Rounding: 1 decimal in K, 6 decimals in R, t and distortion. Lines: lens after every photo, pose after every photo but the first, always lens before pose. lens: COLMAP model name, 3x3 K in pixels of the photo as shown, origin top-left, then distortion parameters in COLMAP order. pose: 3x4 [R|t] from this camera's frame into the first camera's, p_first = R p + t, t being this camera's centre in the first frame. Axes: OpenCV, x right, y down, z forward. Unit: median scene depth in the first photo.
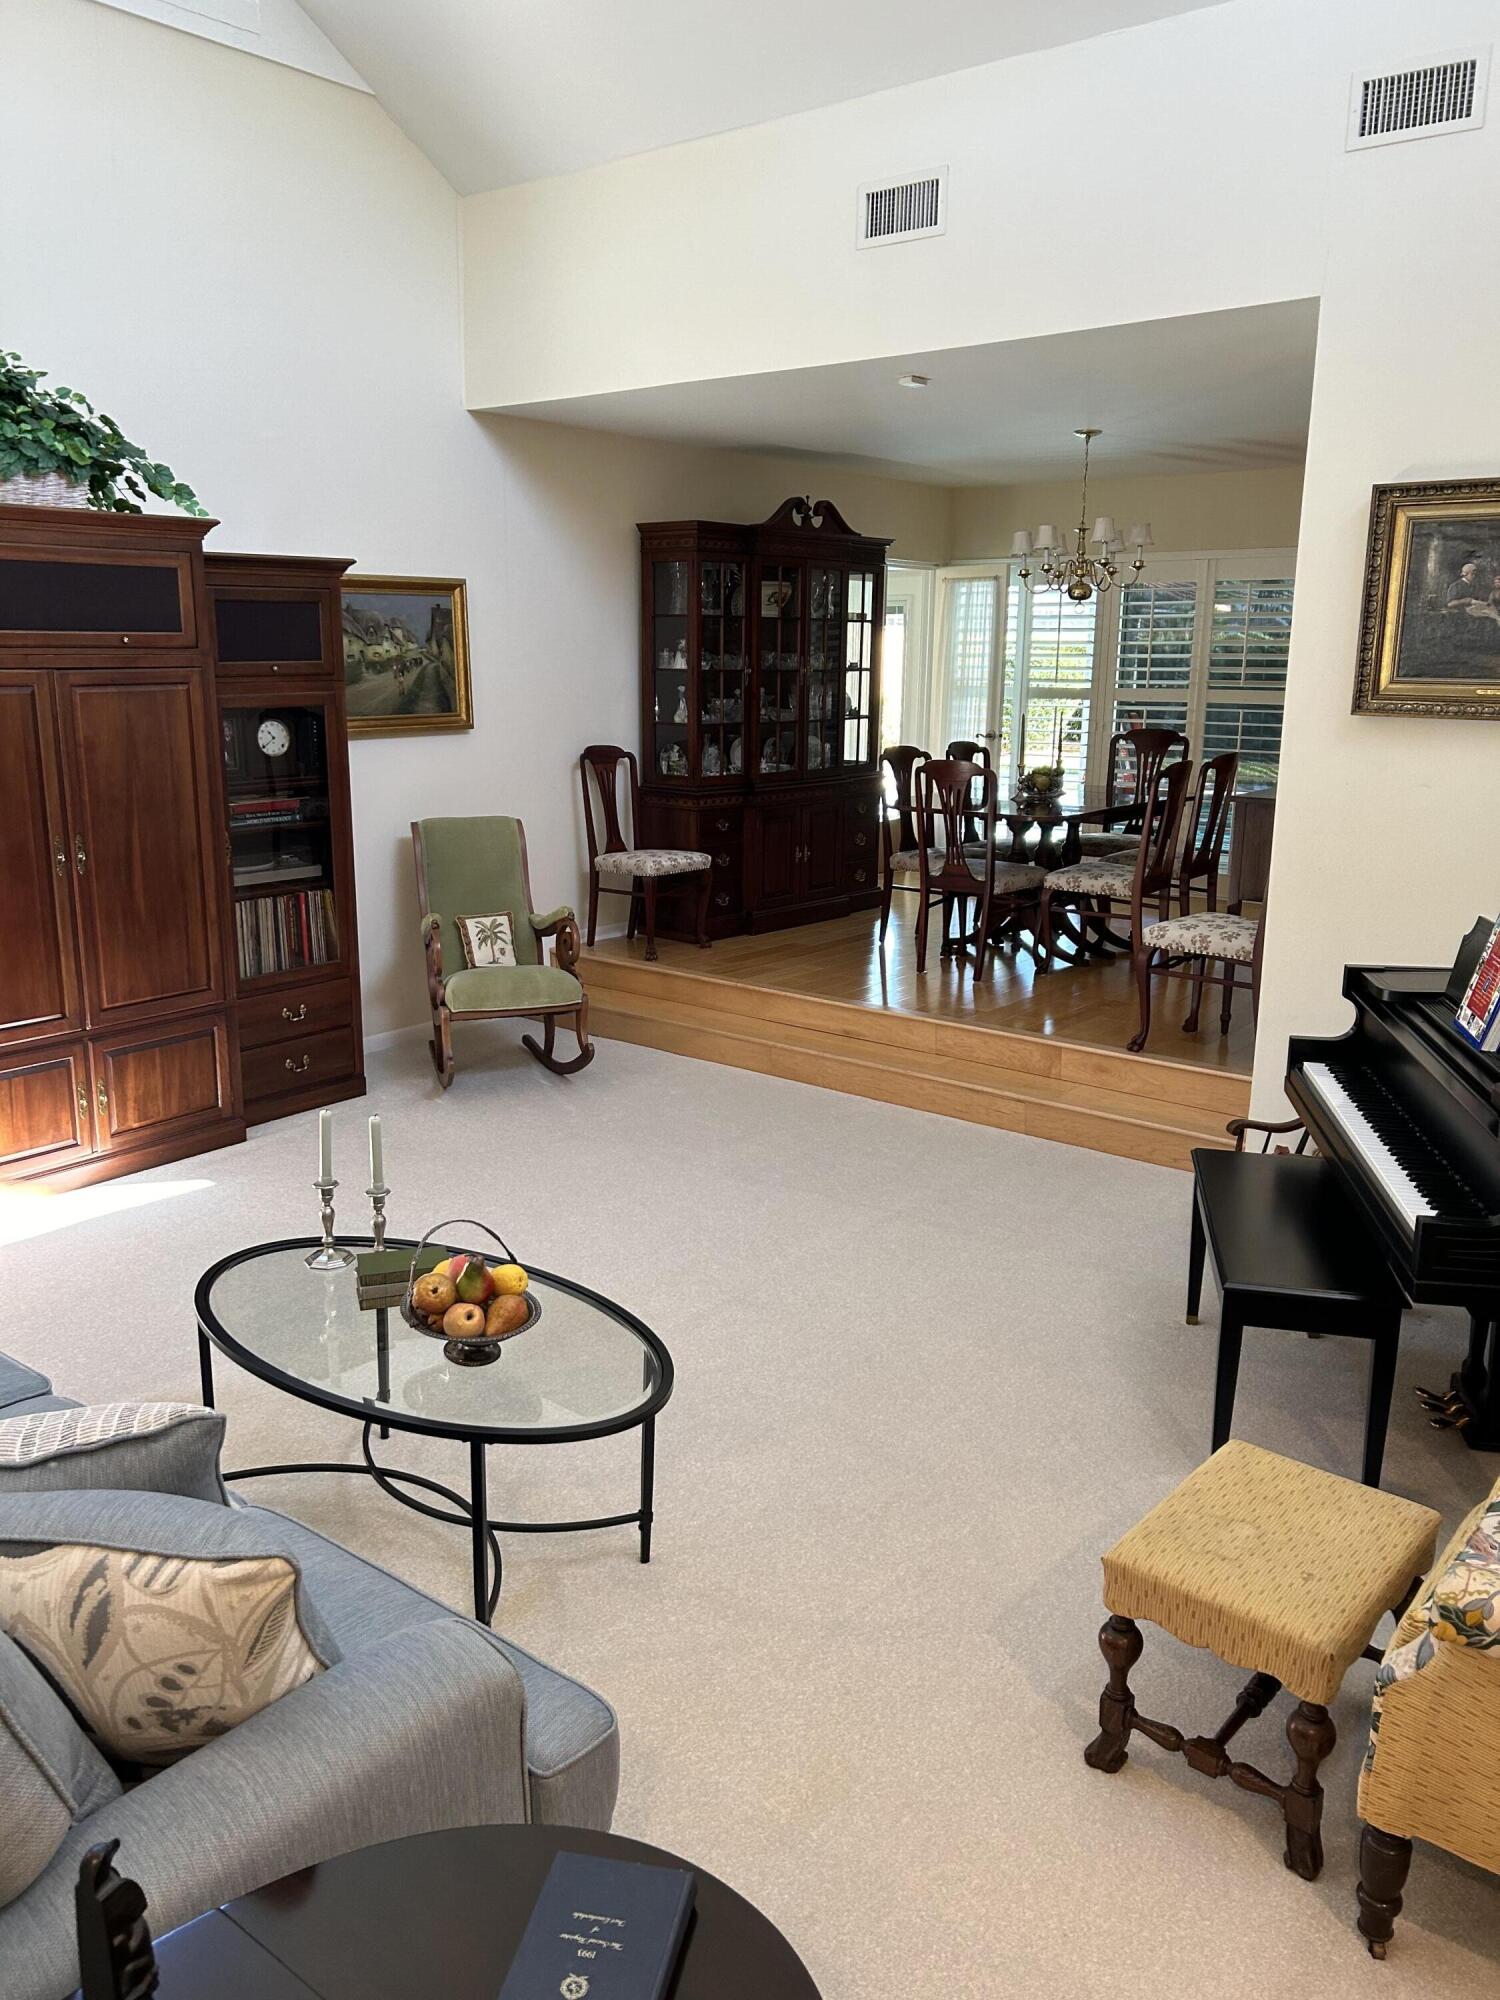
lens RADIAL K [[1545.6, 0, 743.8], [0, 1545.6, 994.5], [0, 0, 1]] dist [0.055339, -0.066865]
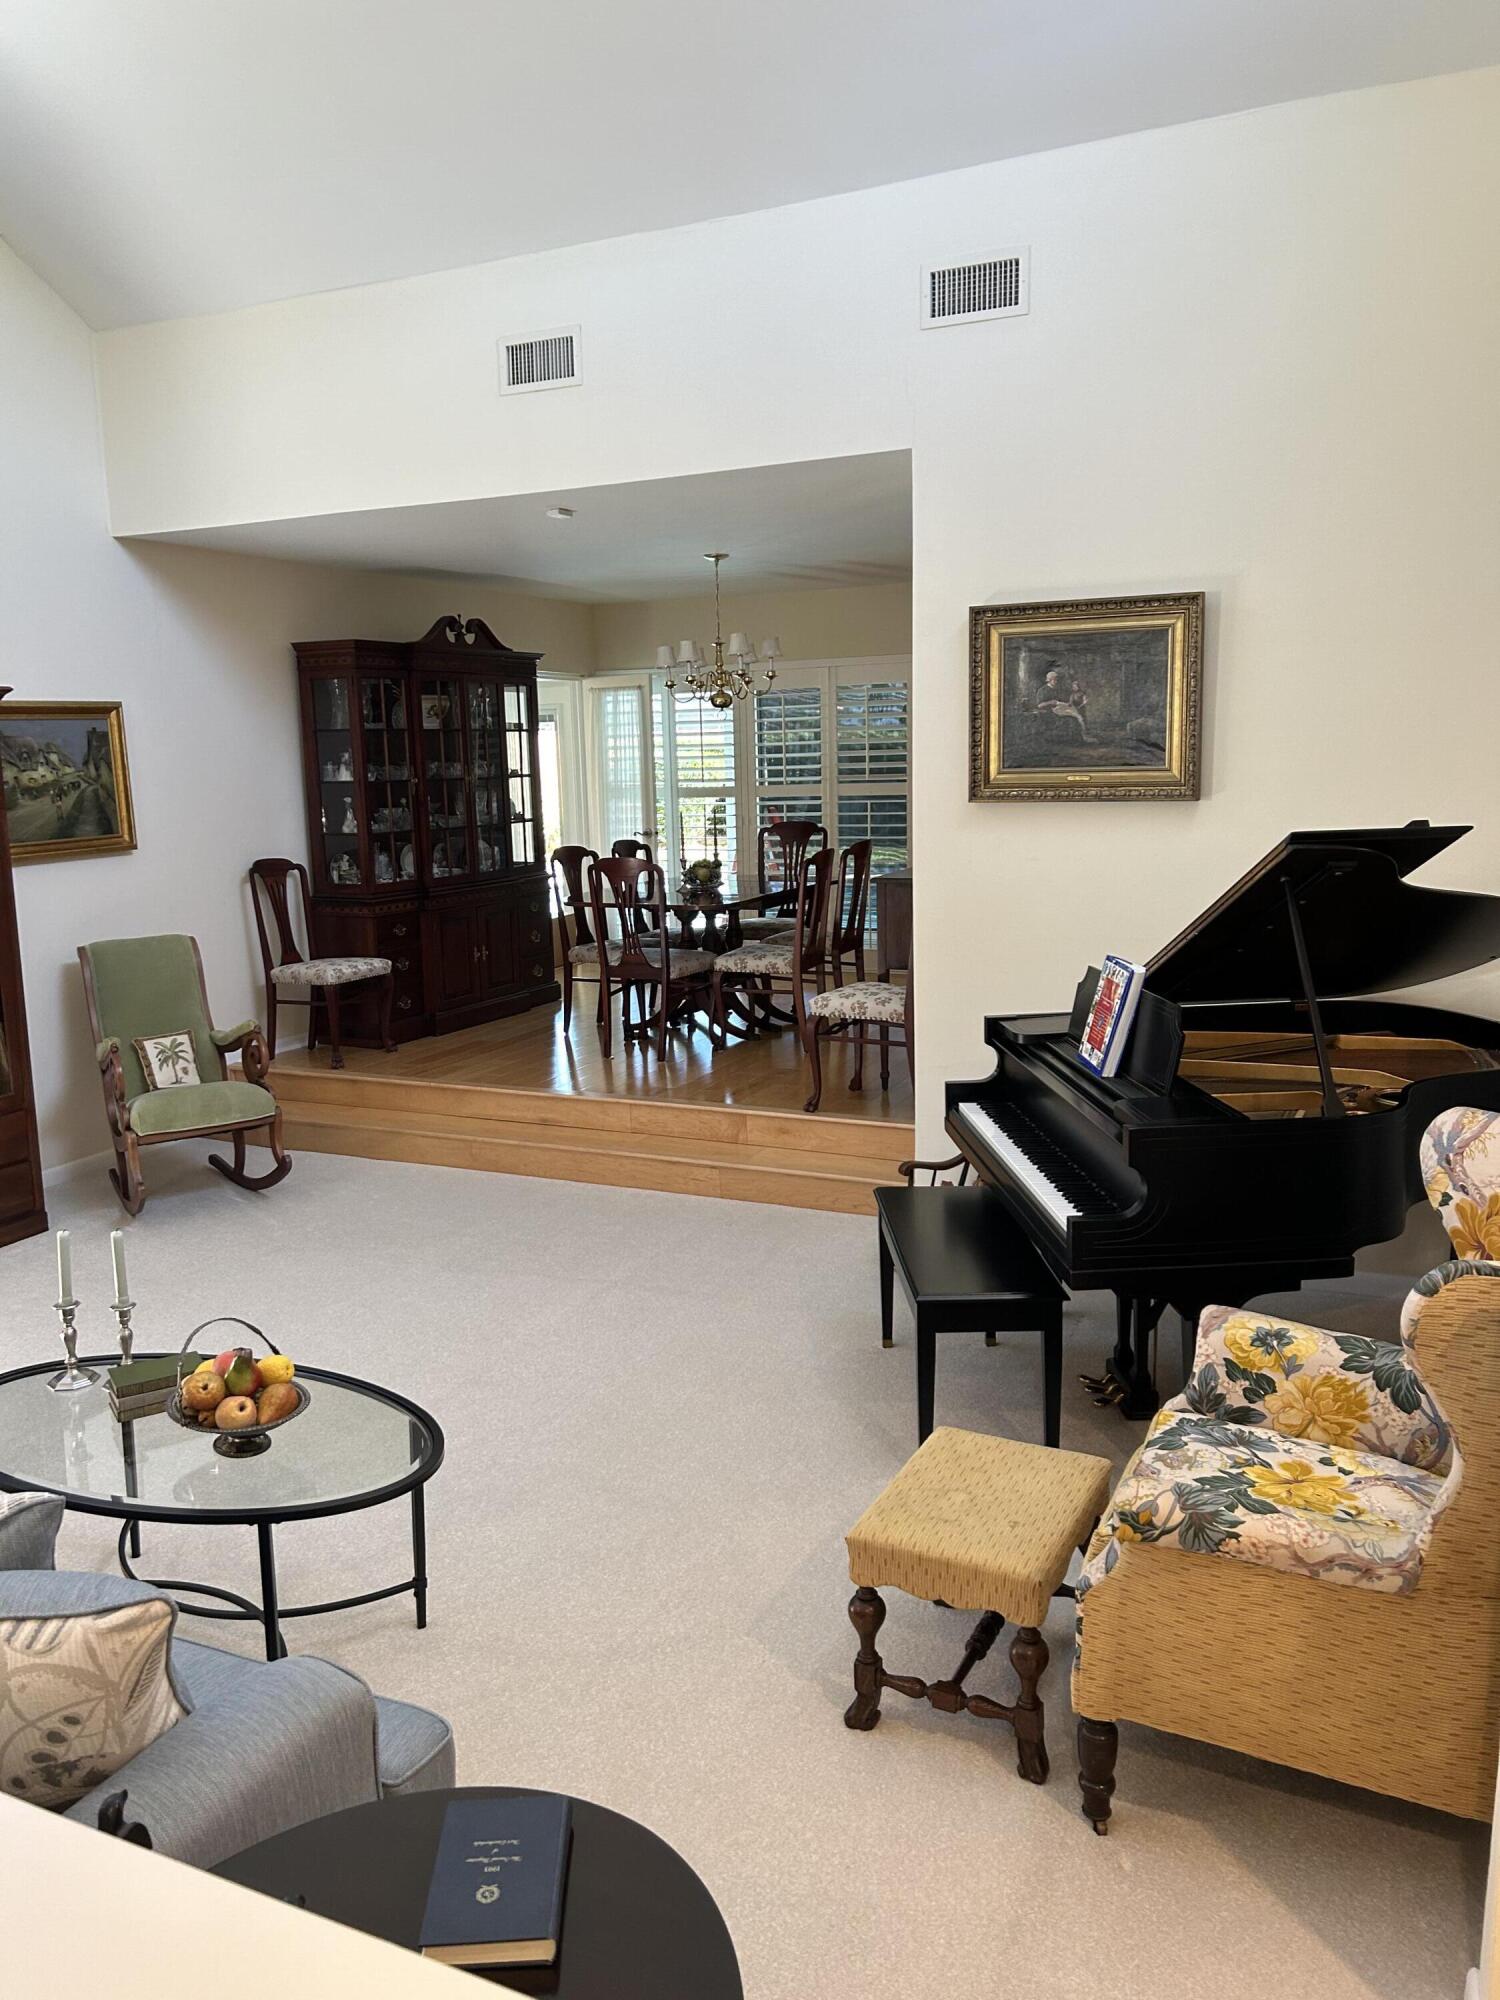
lens RADIAL K [[1545.6, 0, 761.9], [0, 1545.6, 992.3], [0, 0, 1]] dist [0.055339, -0.066865]
pose [[0.969680, -0.071180, 0.233784, -0.032406], [0.085947, 0.994857, -0.053587, 0.008250], [-0.228767, 0.072056, 0.970811, -0.059850]]
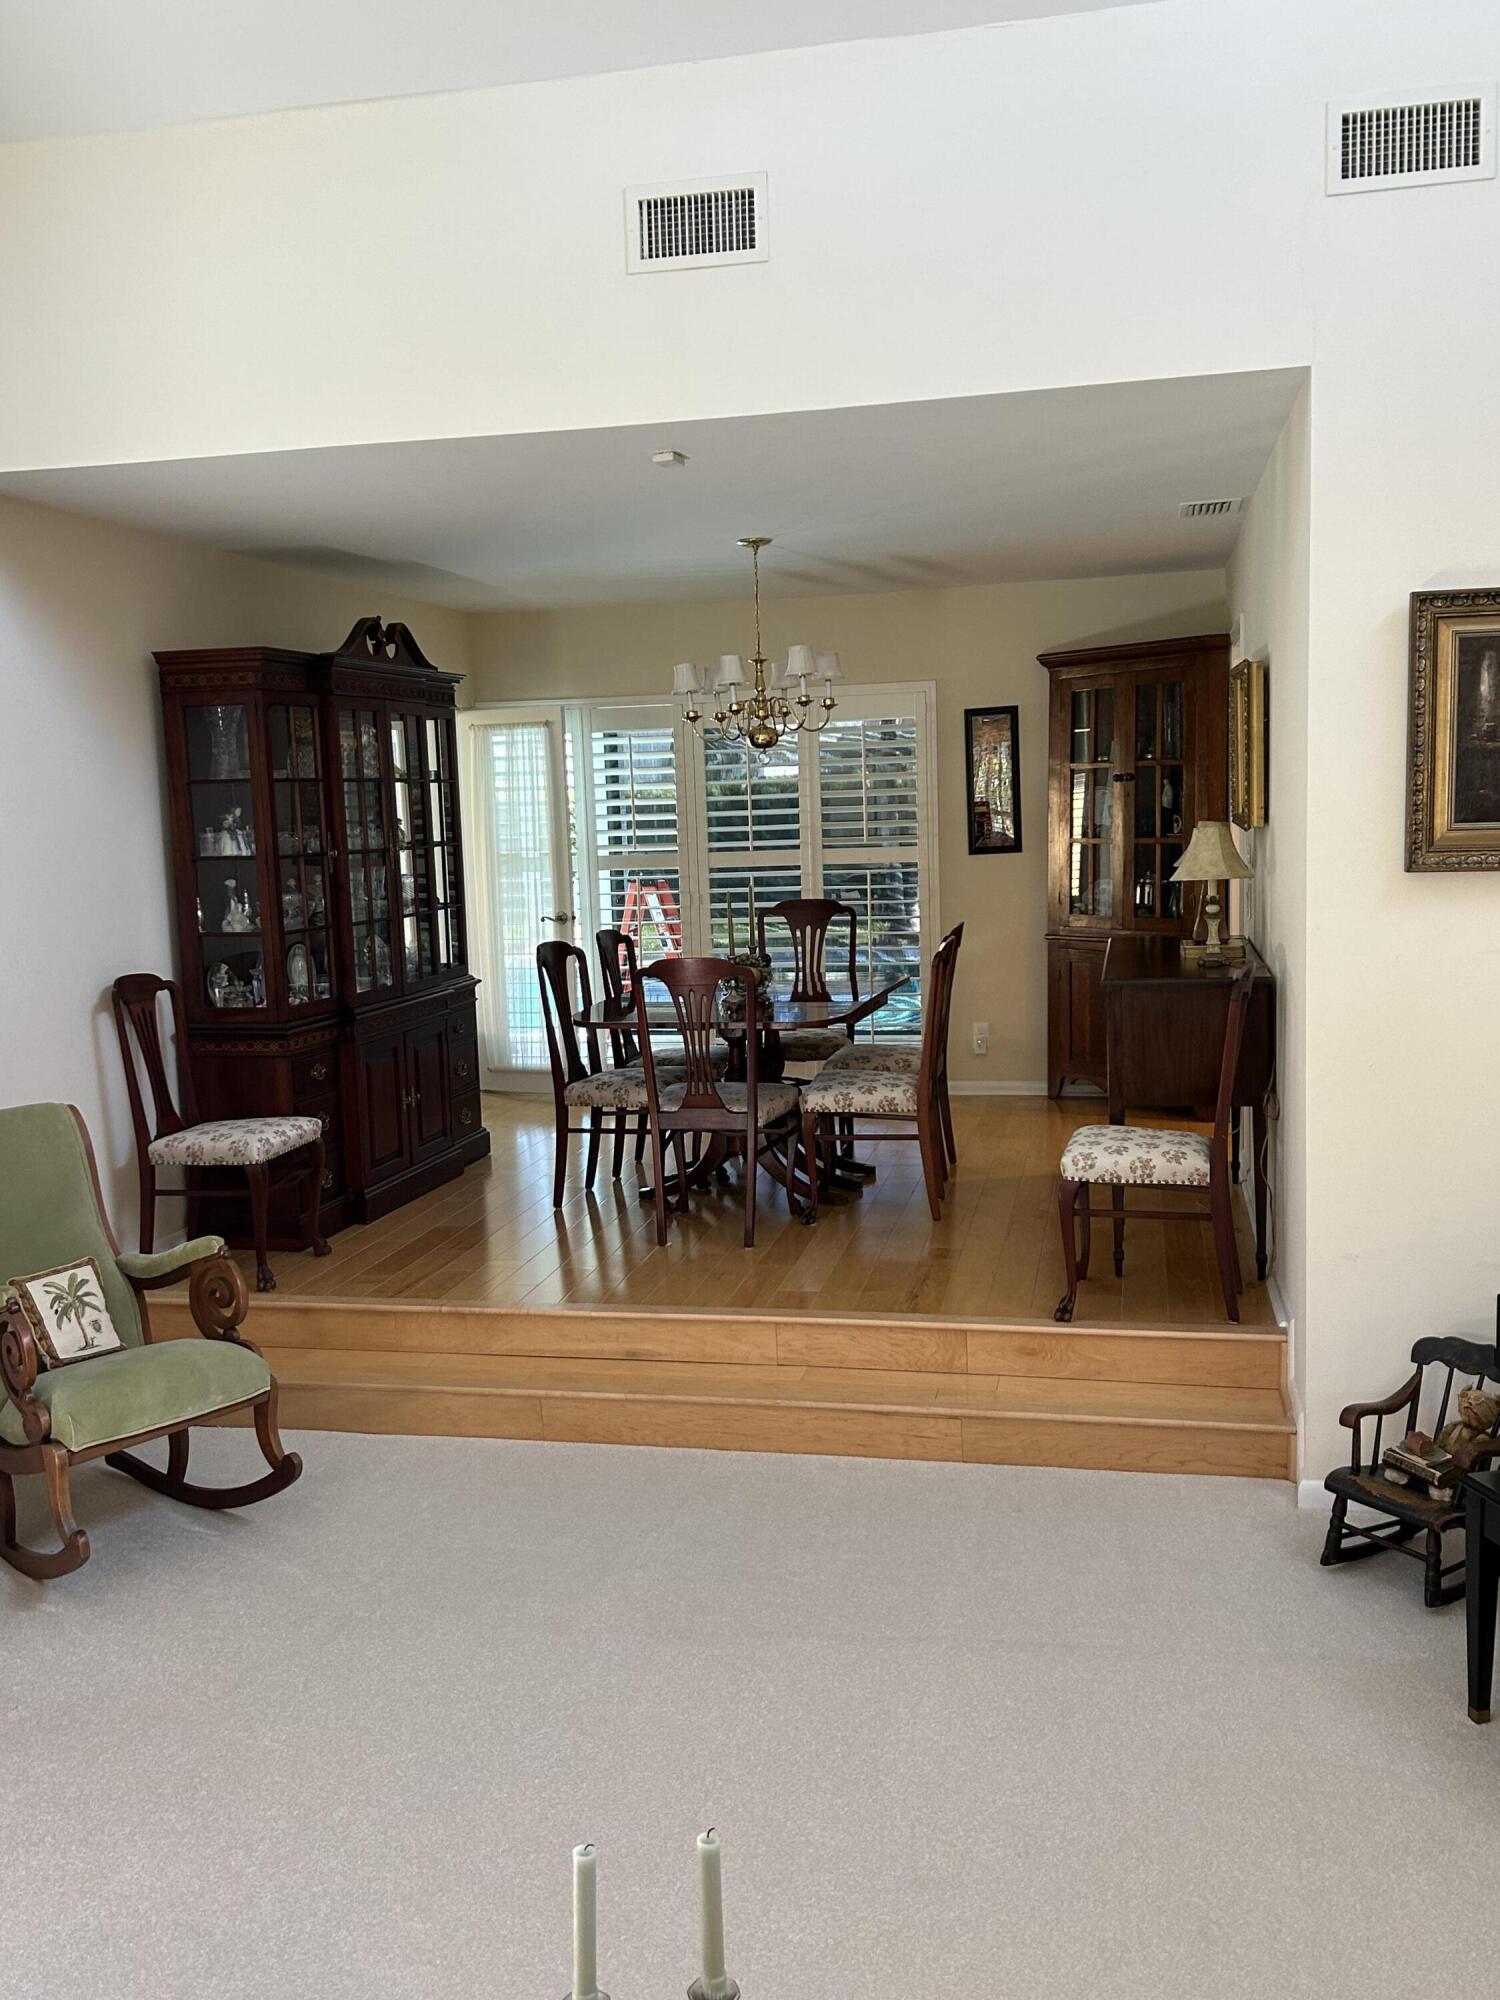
lens RADIAL K [[1739.5, 0, 741.2], [0, 1739.5, 992.1], [0, 0, 1]] dist [0.035438, -0.029370]
pose [[0.888945, -0.088214, 0.449438, -0.262388], [0.138041, 0.987250, -0.079259, -0.077748], [-0.436716, 0.132498, 0.889788, 0.294955]]
